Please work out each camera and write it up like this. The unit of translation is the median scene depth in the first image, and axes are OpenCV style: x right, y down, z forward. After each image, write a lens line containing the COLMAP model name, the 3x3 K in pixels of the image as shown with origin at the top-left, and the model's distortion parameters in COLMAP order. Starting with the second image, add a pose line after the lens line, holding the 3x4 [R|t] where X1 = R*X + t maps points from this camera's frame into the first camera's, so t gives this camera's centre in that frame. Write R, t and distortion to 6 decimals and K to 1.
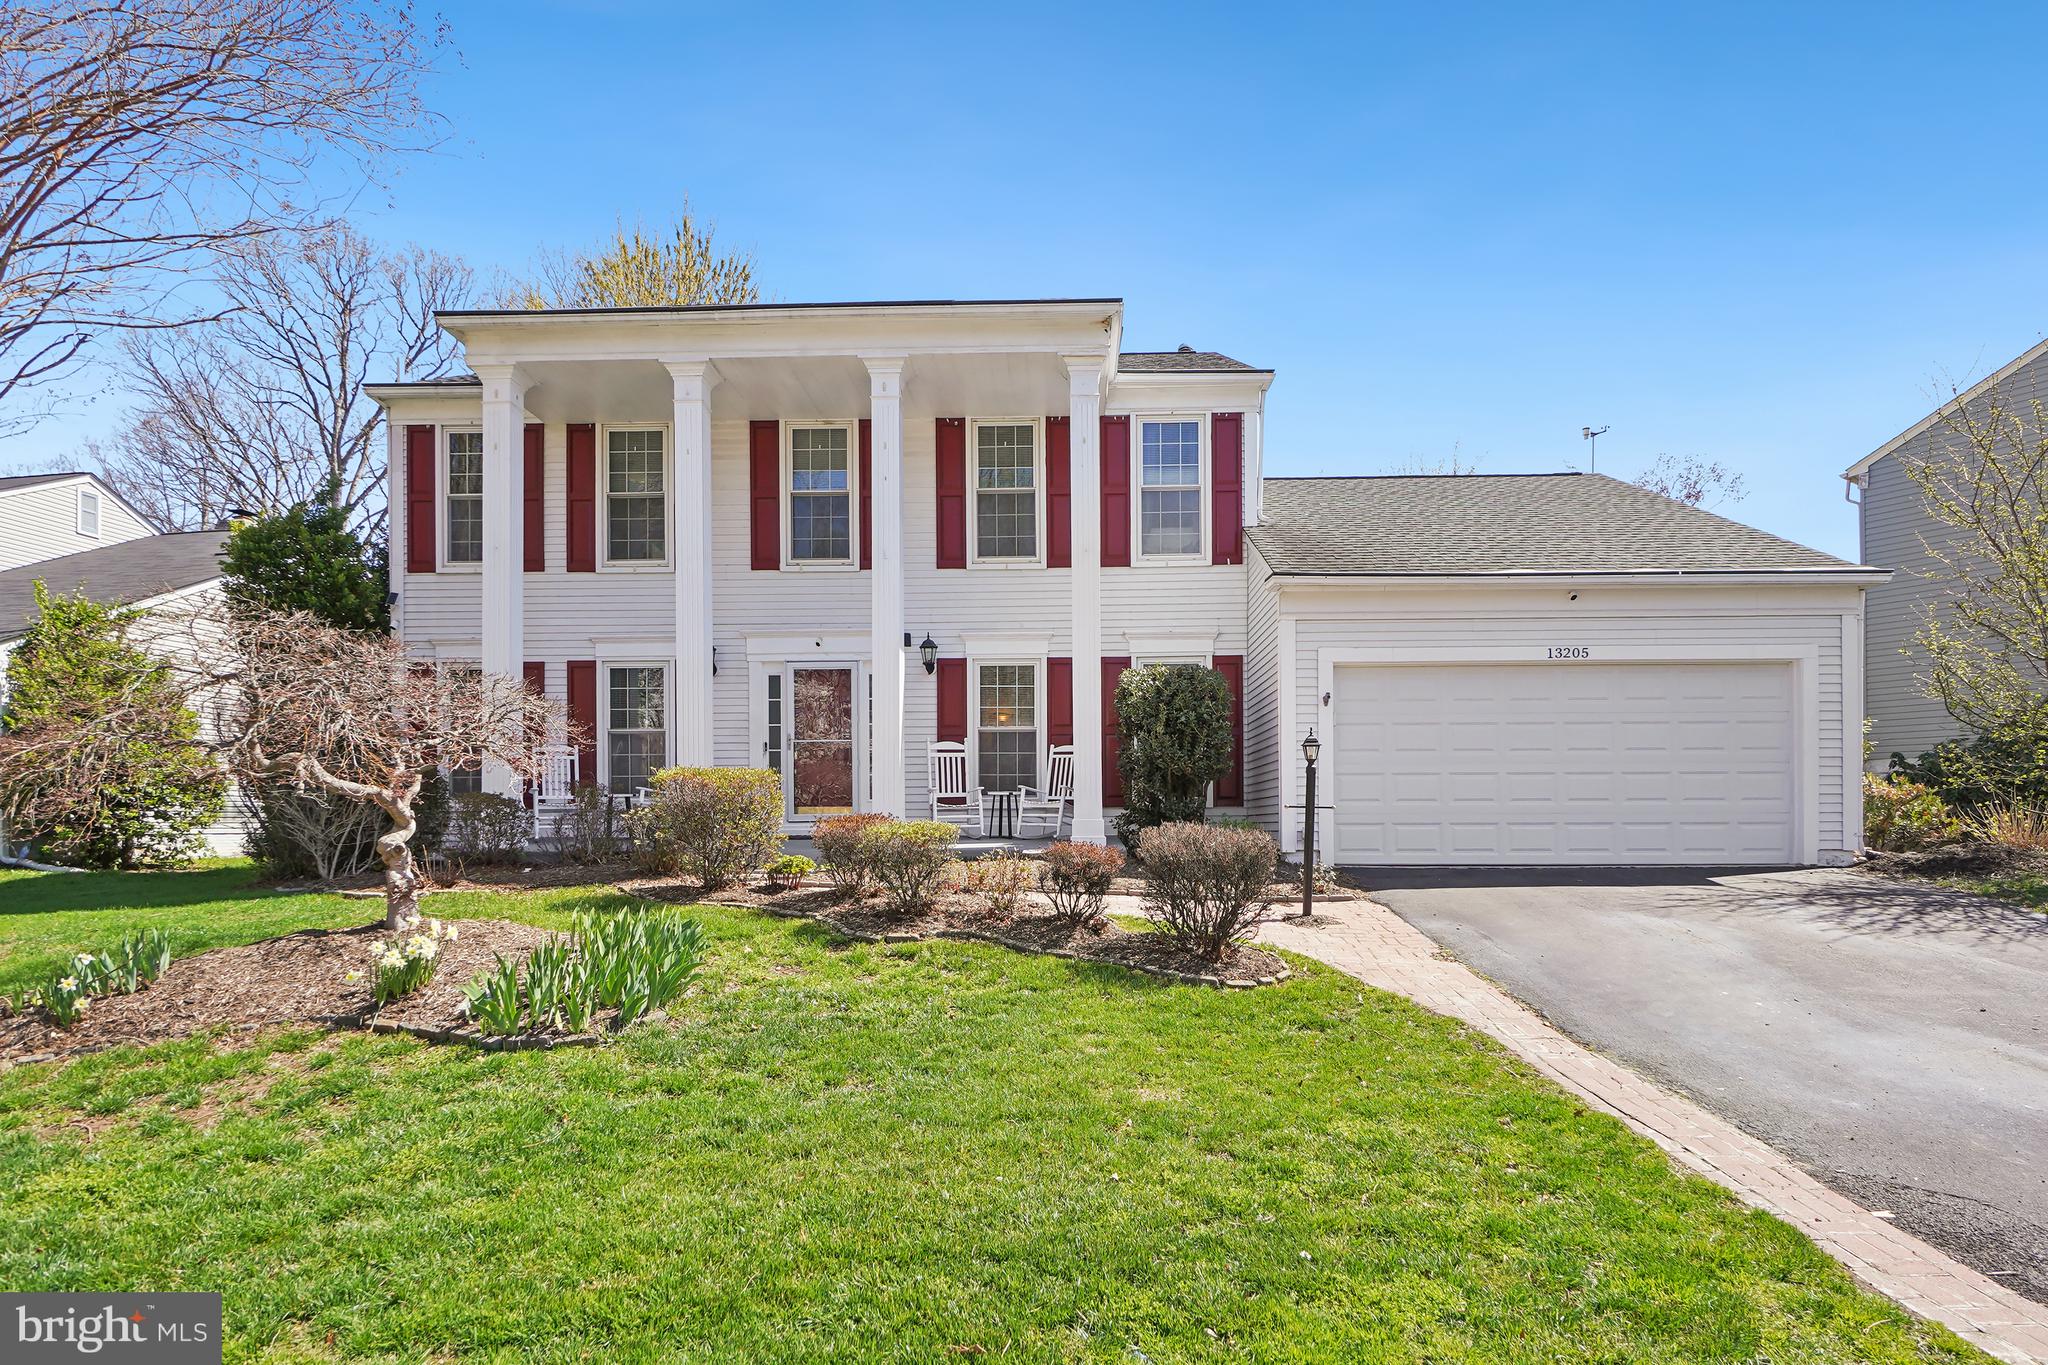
lens RADIAL K [[905.8, 0, 1045.0], [0, 905.8, 793.1], [0, 0, 1]] dist [-0.001866, -0.000174]
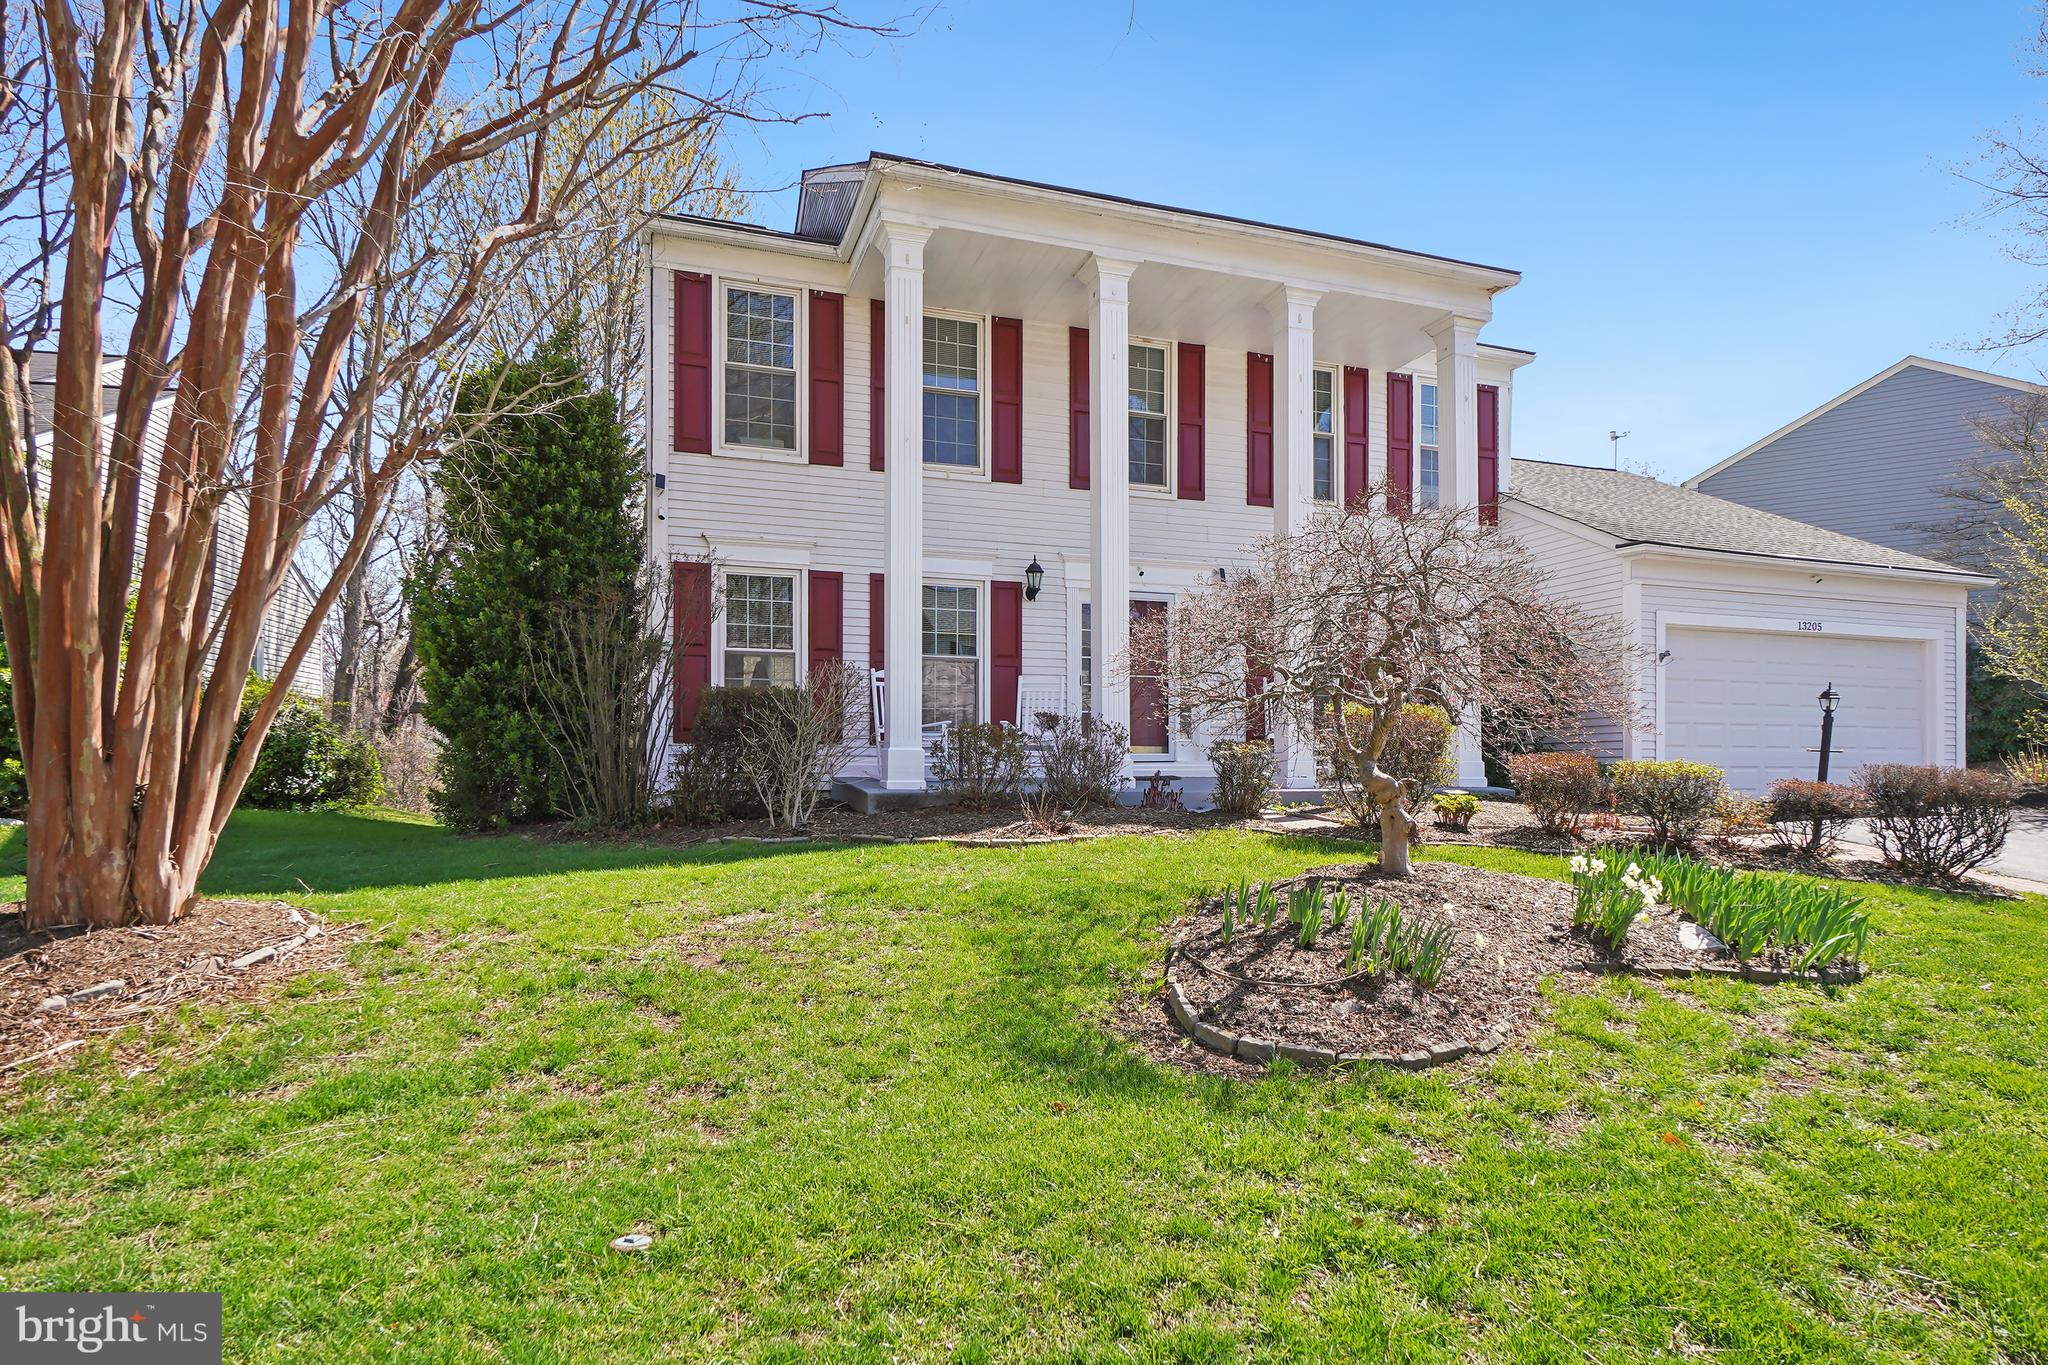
lens RADIAL K [[1065.8, 0, 1021.9], [0, 1065.8, 692.0], [0, 0, 1]] dist [0.004024, 0.000117]
pose [[0.934996, 0.024444, 0.353815, -0.748870], [-0.011345, 0.999173, -0.039048, 0.004454], [-0.354477, 0.032495, 0.934500, 0.010203]]
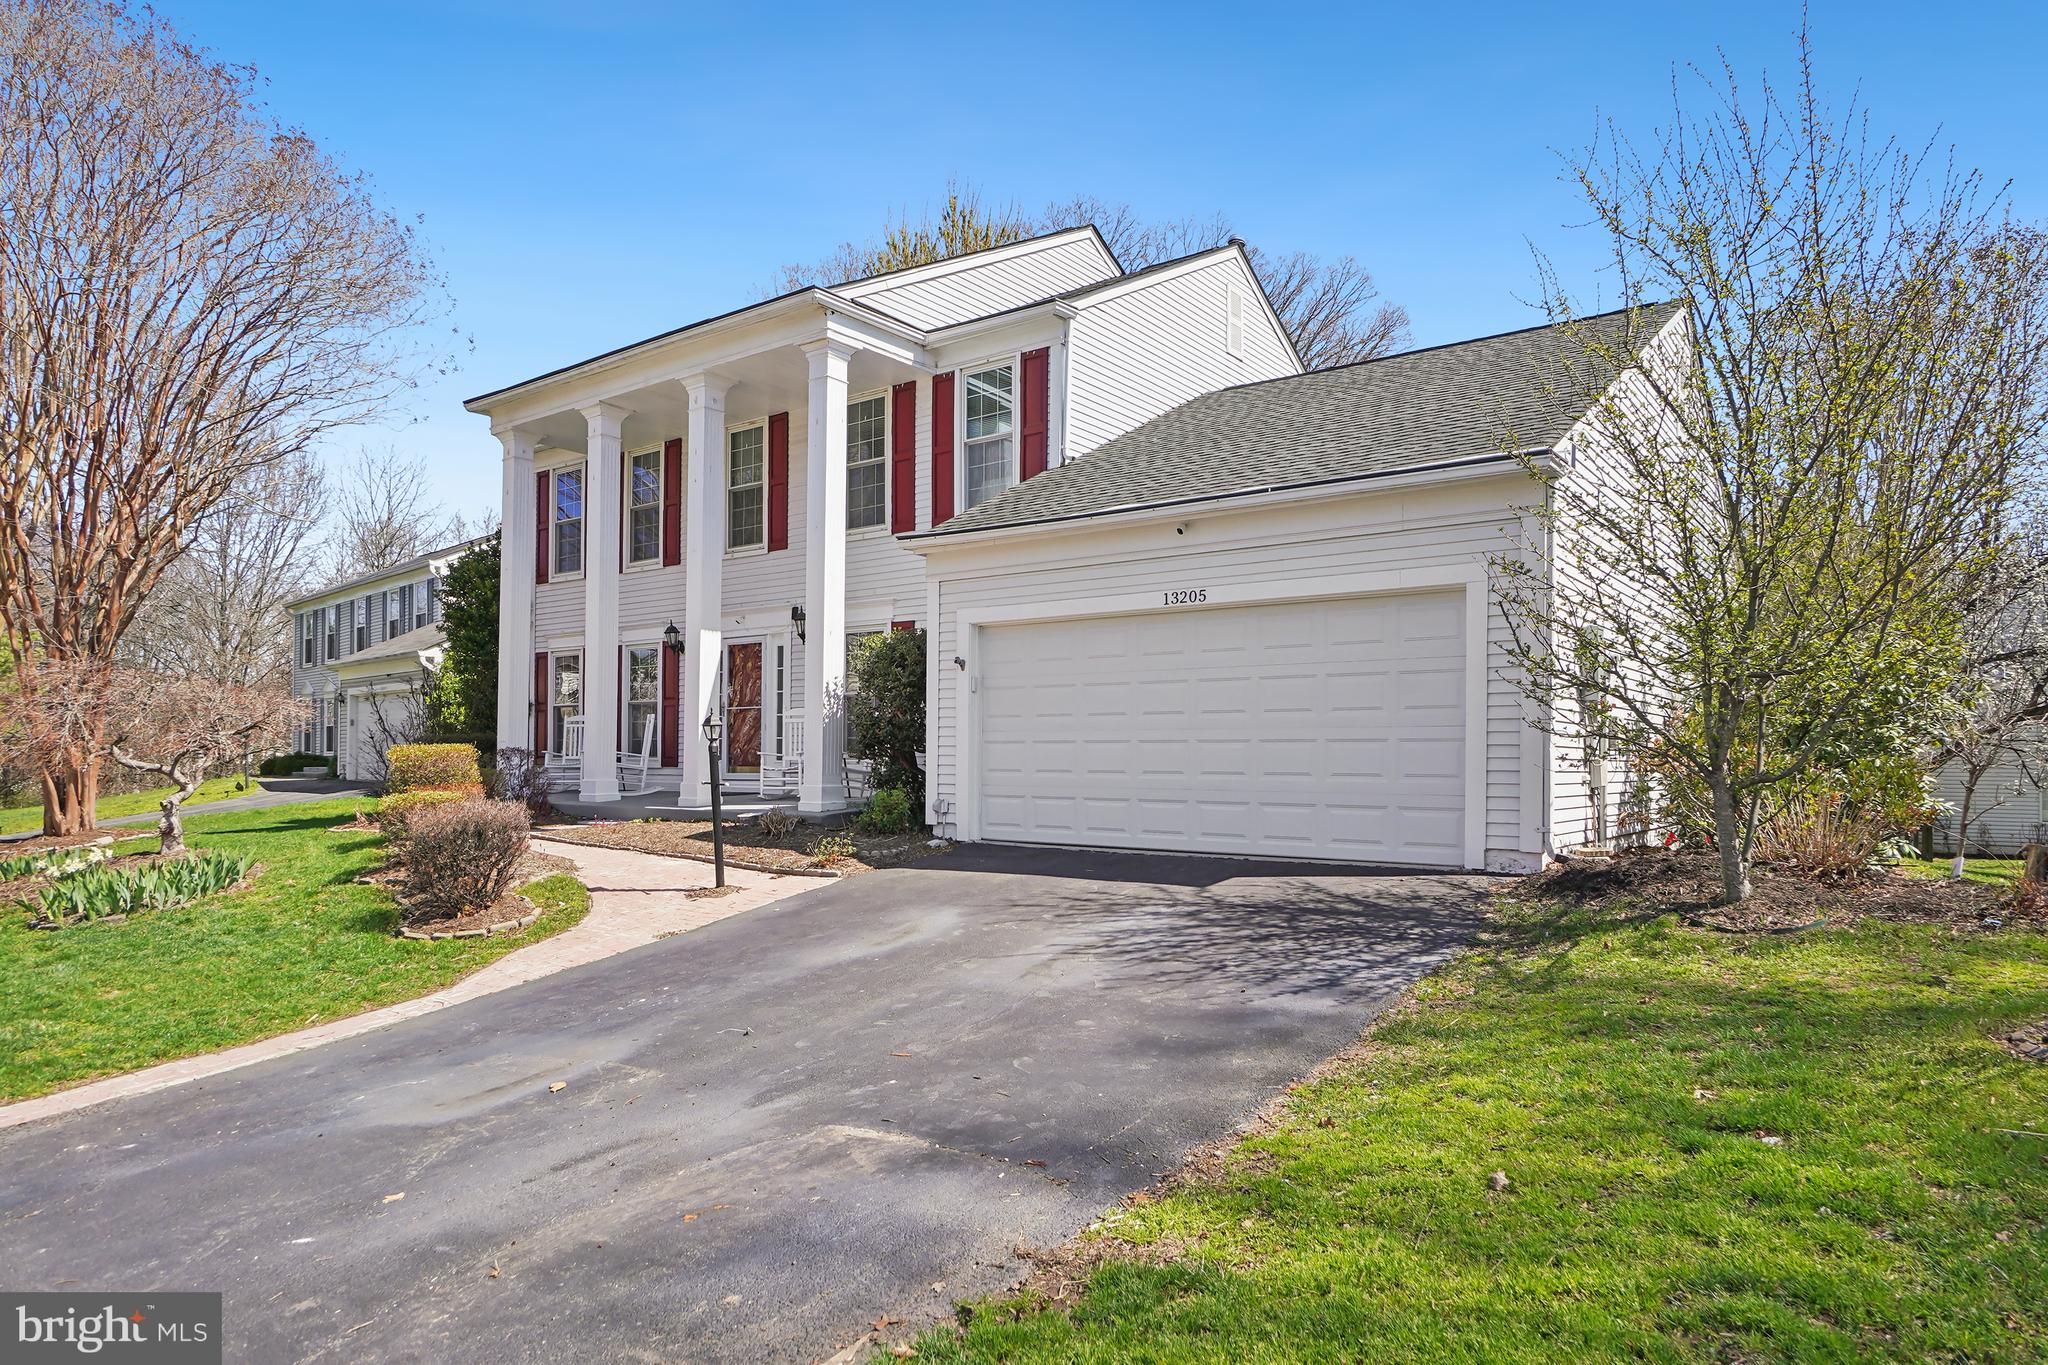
lens RADIAL K [[1150.8, 0, 1023.4], [0, 1150.8, 678.9], [0, 0, 1]] dist [0.004291, 0.000149]
pose [[0.828667, -0.031984, -0.558827, 0.821860], [0.001065, 0.998455, -0.055565, -0.015813], [0.559741, 0.045449, 0.827420, 0.029344]]
